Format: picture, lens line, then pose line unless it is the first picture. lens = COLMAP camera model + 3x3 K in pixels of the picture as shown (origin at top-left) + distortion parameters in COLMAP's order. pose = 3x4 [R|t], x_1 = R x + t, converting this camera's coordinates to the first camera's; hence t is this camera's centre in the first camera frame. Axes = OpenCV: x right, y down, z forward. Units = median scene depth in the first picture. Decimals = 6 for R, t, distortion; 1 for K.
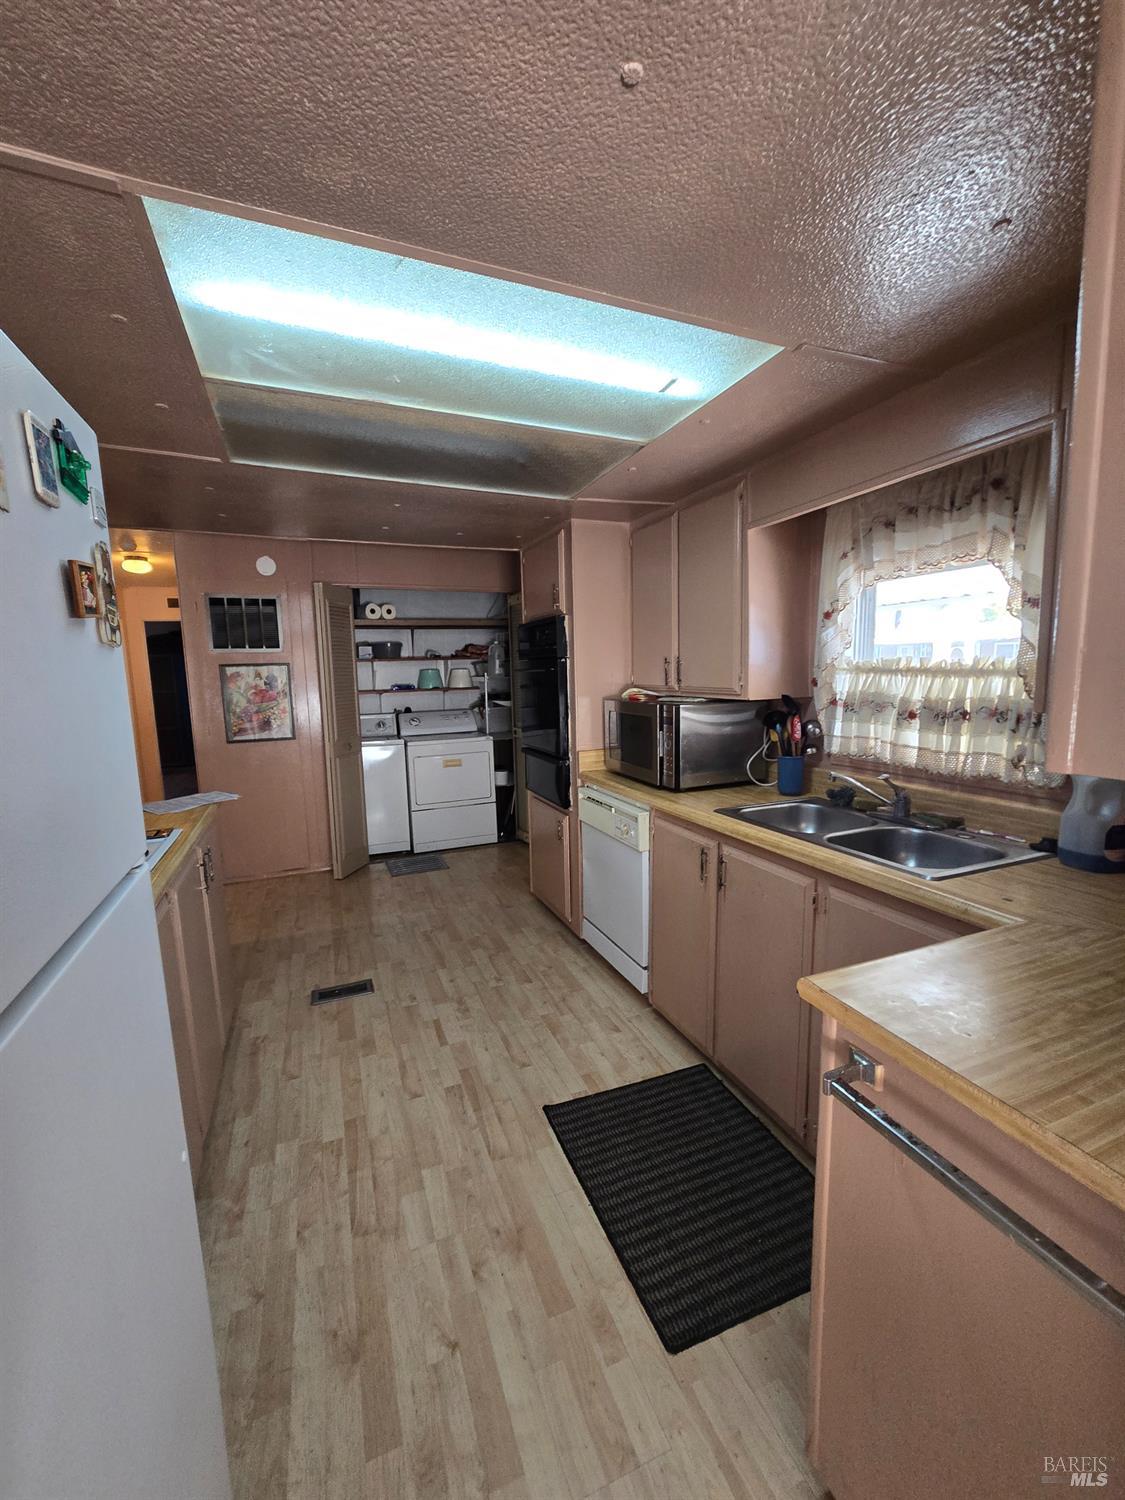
lens RADIAL K [[613.3, 0, 564.9], [0, 613.3, 748.3], [0, 0, 1]] dist [-0.004245, 0.002035]
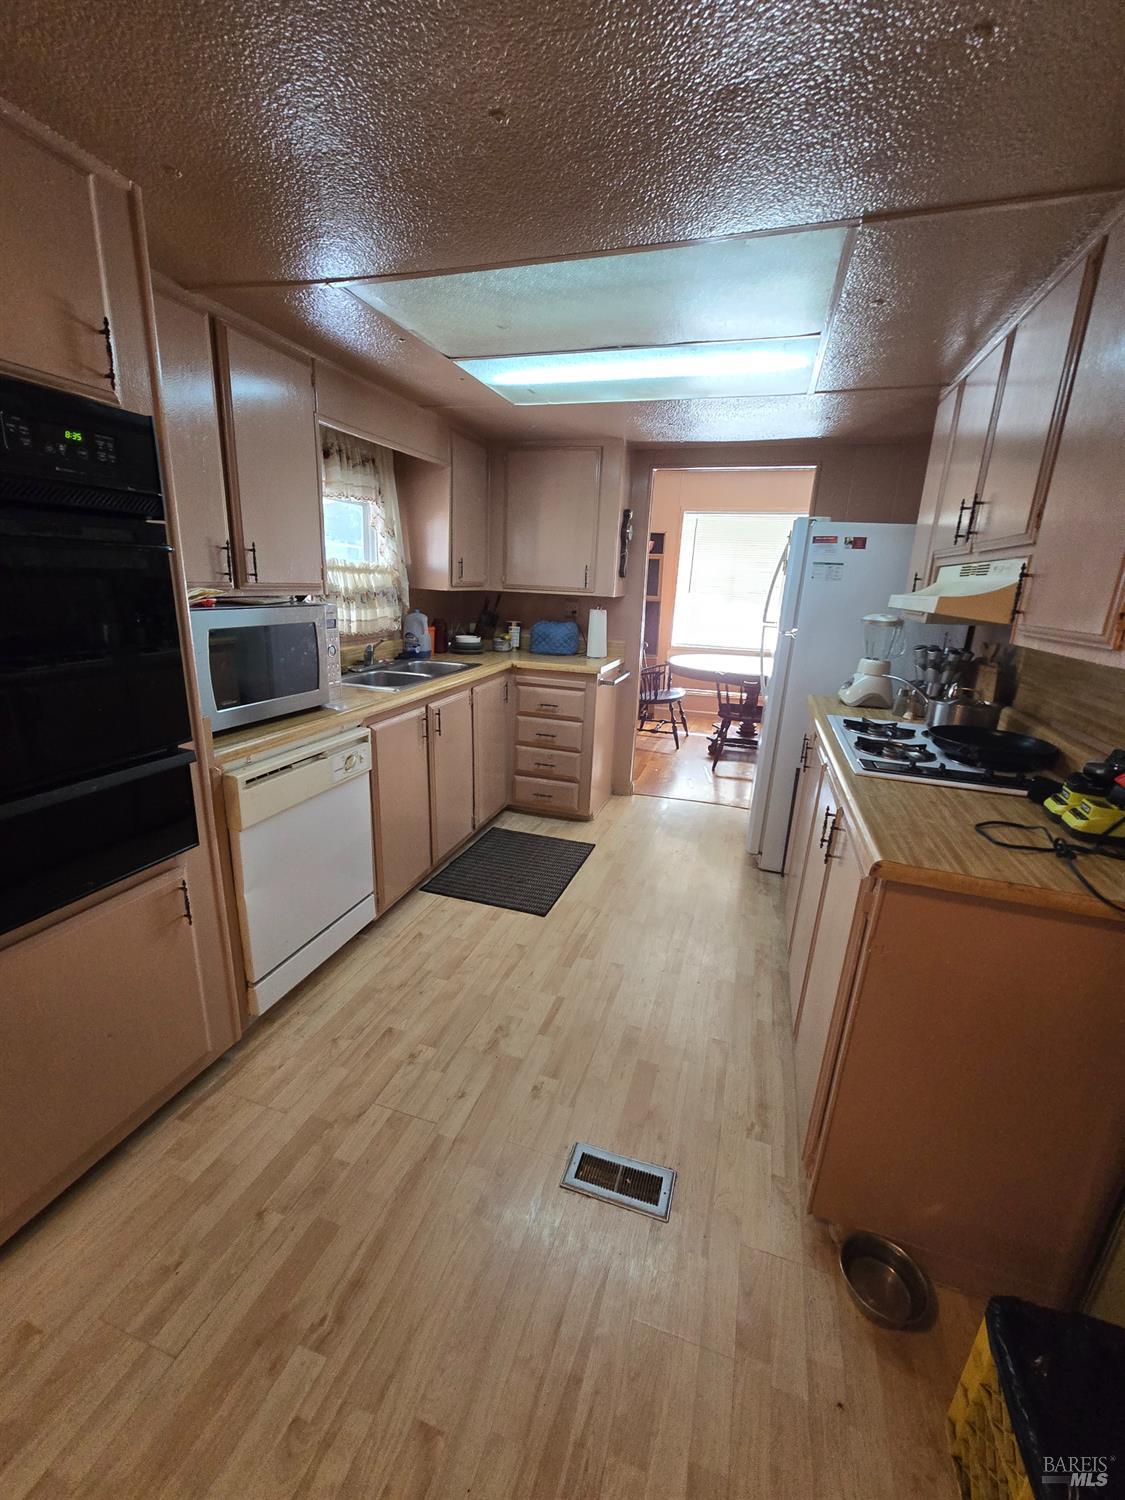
lens RADIAL K [[613.3, 0, 562.3], [0, 613.3, 756.0], [0, 0, 1]] dist [-0.004245, 0.002035]
pose [[-0.761409, -0.194841, 0.618298, -0.712800], [0.055387, 0.930725, 0.361501, -0.180805], [-0.645901, 0.309496, -0.697871, 1.573133]]
